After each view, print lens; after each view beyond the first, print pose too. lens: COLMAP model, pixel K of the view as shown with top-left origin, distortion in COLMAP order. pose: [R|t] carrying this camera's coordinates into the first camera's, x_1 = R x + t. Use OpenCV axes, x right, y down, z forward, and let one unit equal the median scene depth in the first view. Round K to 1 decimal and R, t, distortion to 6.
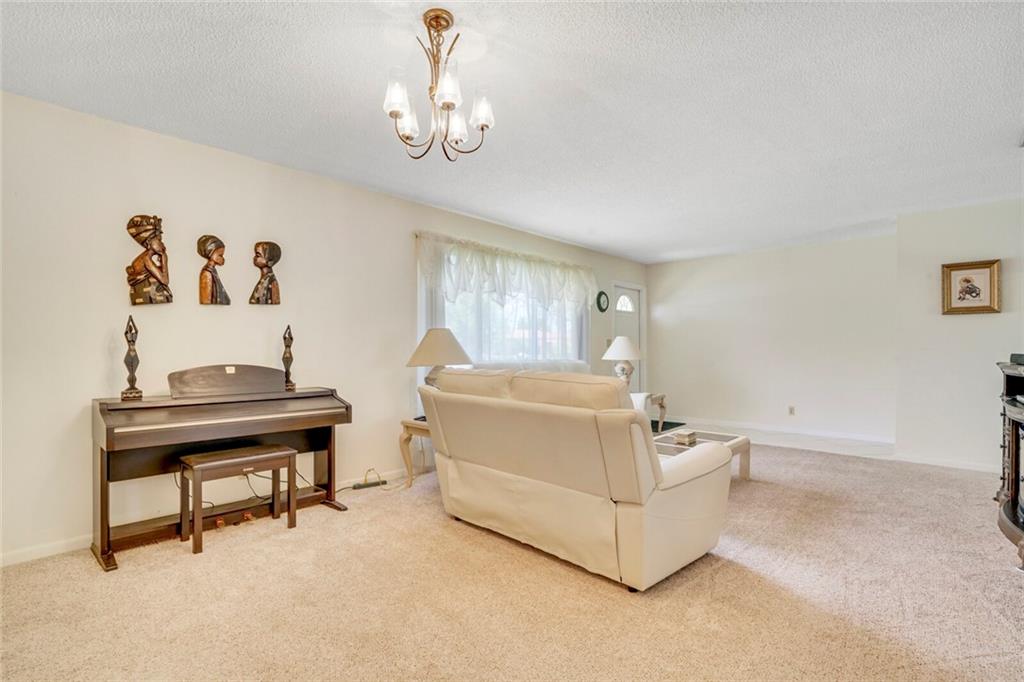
lens RADIAL K [[501.0, 0, 514.2], [0, 501.0, 343.4], [0, 0, 1]] dist [-0.025109, 0.005645]
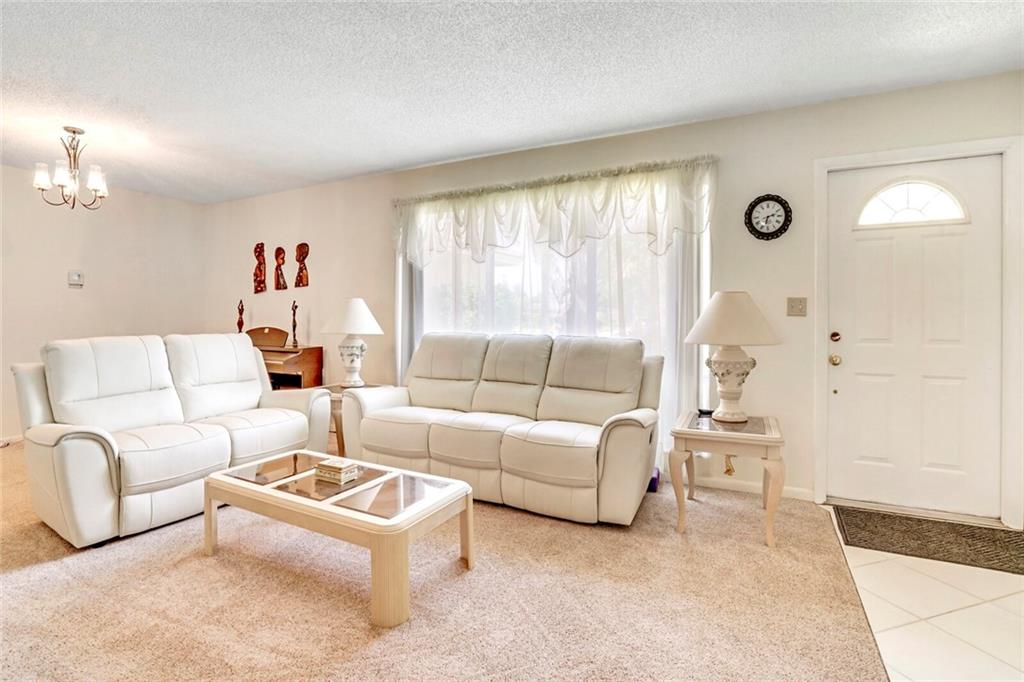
lens RADIAL K [[501.0, 0, 508.0], [0, 501.0, 322.7], [0, 0, 1]] dist [-0.025109, 0.005645]
pose [[0.237525, 0.011753, -0.971310, 1.061945], [0.007976, 0.999869, 0.014049, 0.010827], [0.971349, -0.011084, 0.237400, 1.239507]]
